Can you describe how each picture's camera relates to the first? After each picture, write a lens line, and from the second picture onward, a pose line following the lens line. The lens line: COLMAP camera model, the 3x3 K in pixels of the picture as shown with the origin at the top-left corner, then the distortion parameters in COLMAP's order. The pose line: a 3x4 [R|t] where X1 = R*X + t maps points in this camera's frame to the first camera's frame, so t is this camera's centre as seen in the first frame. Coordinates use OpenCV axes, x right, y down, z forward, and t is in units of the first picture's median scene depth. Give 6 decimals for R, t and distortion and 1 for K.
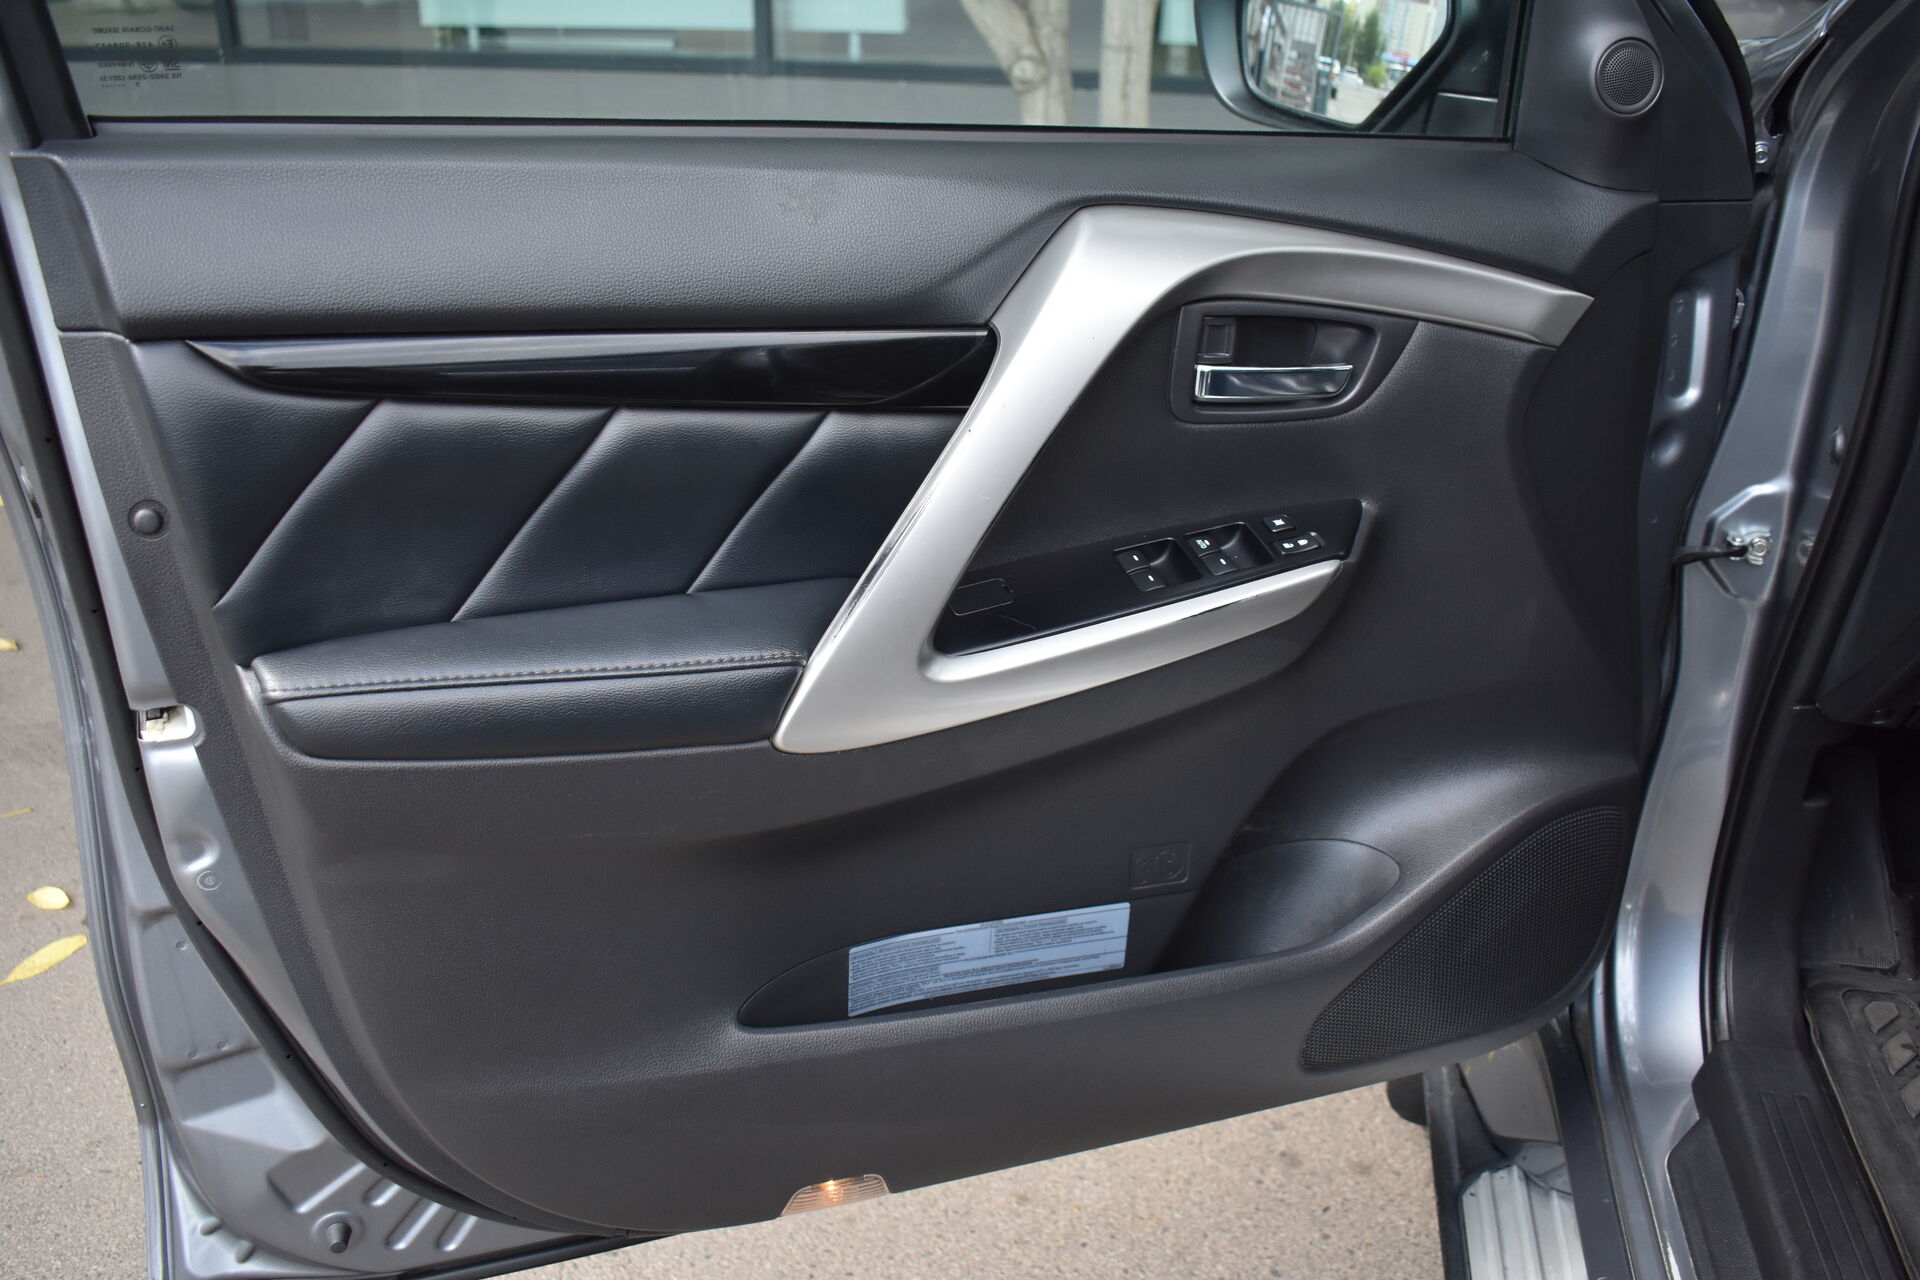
lens RADIAL K [[1665.4, 0, 960.0], [0, 1665.4, 640.0], [0, 0, 1]] dist [-0.095452, -0.000258]
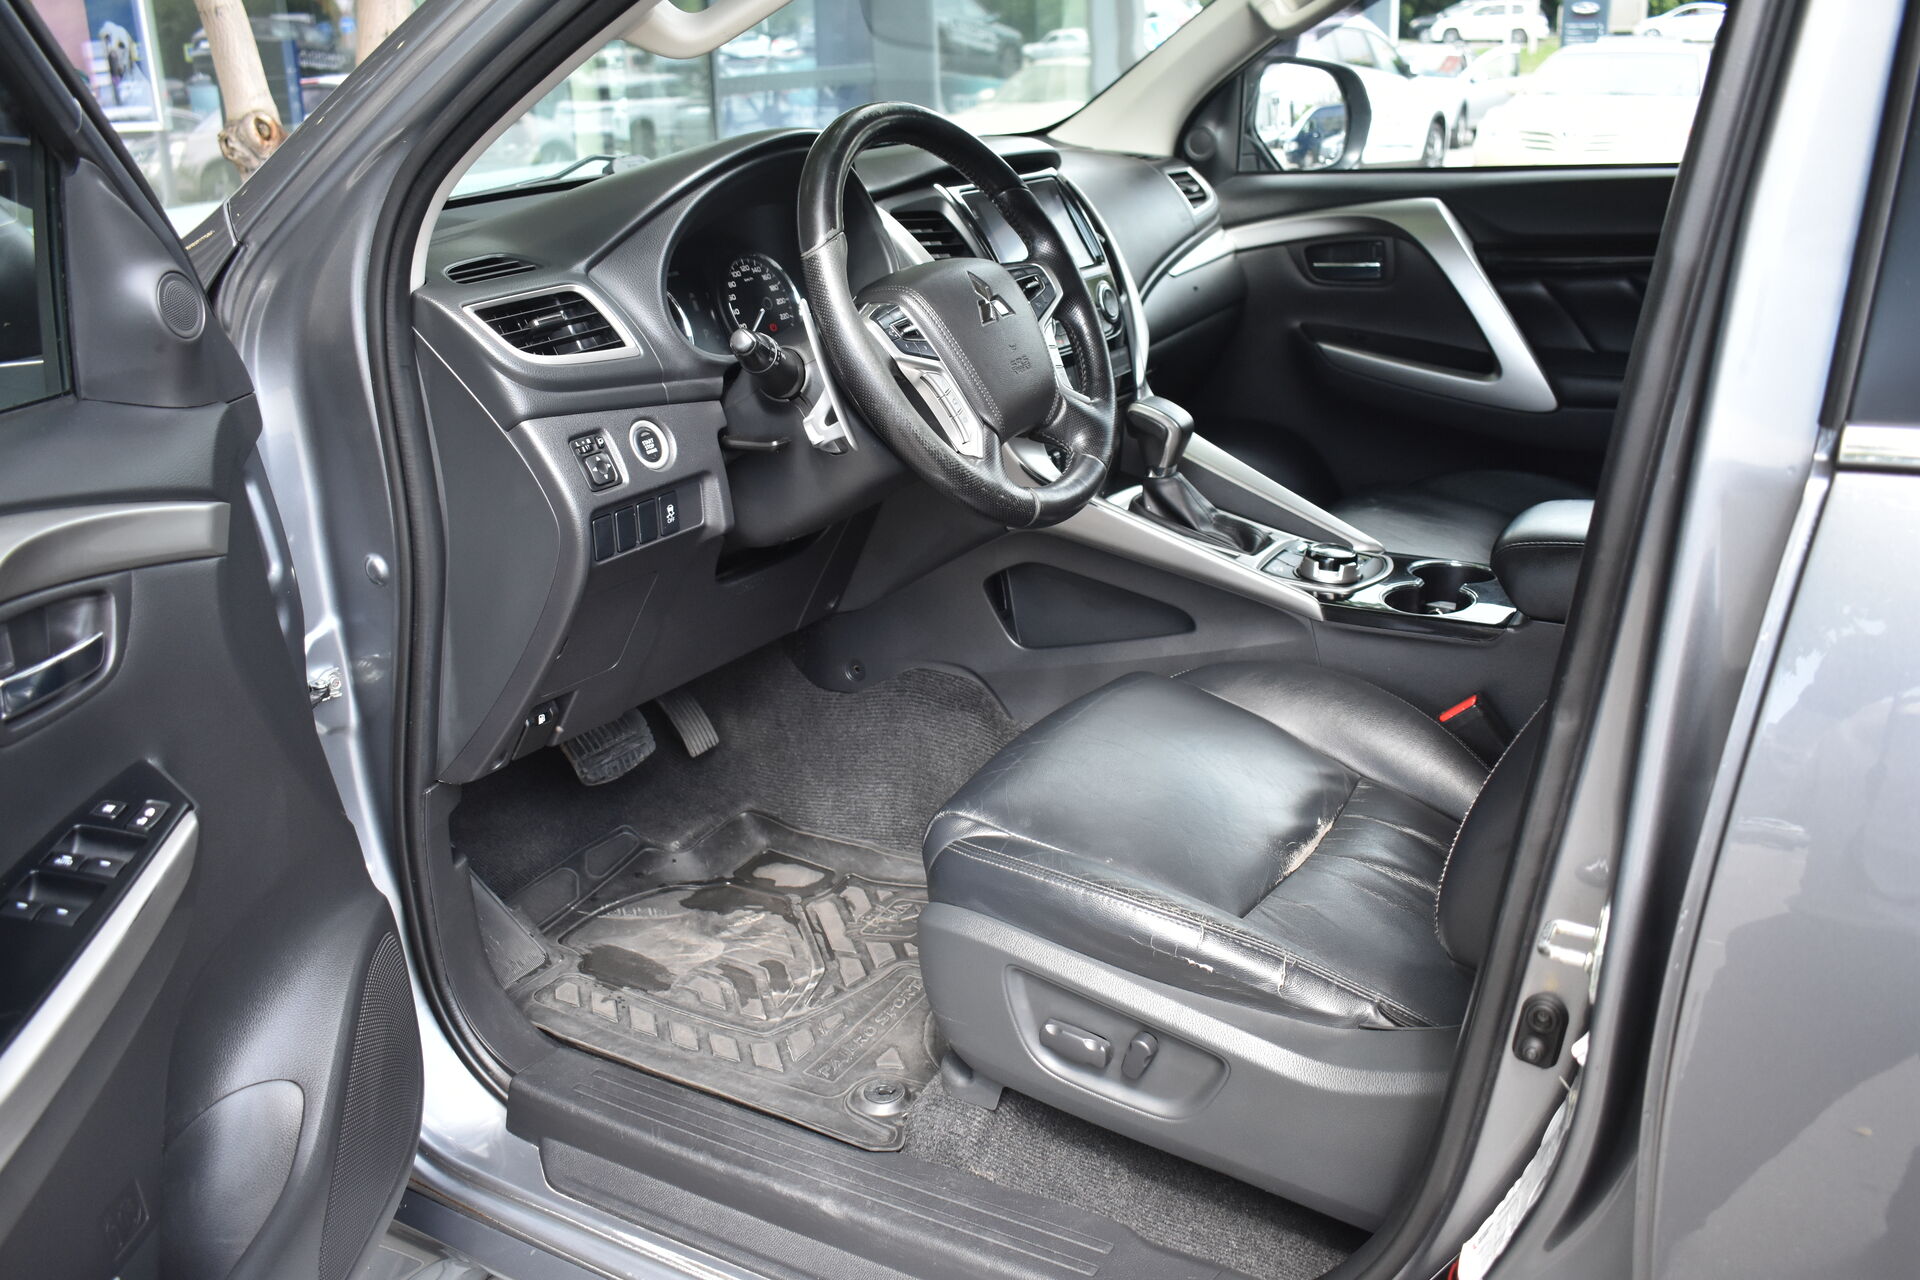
lens RADIAL K [[1665.4, 0, 960.0], [0, 1665.4, 640.0], [0, 0, 1]] dist [-0.095452, -0.000258]
pose [[0.338404, -0.332093, 0.880452, -0.383652], [0.445334, 0.880762, 0.161045, -0.080335], [-0.828951, 0.337597, 0.445946, 0.137609]]
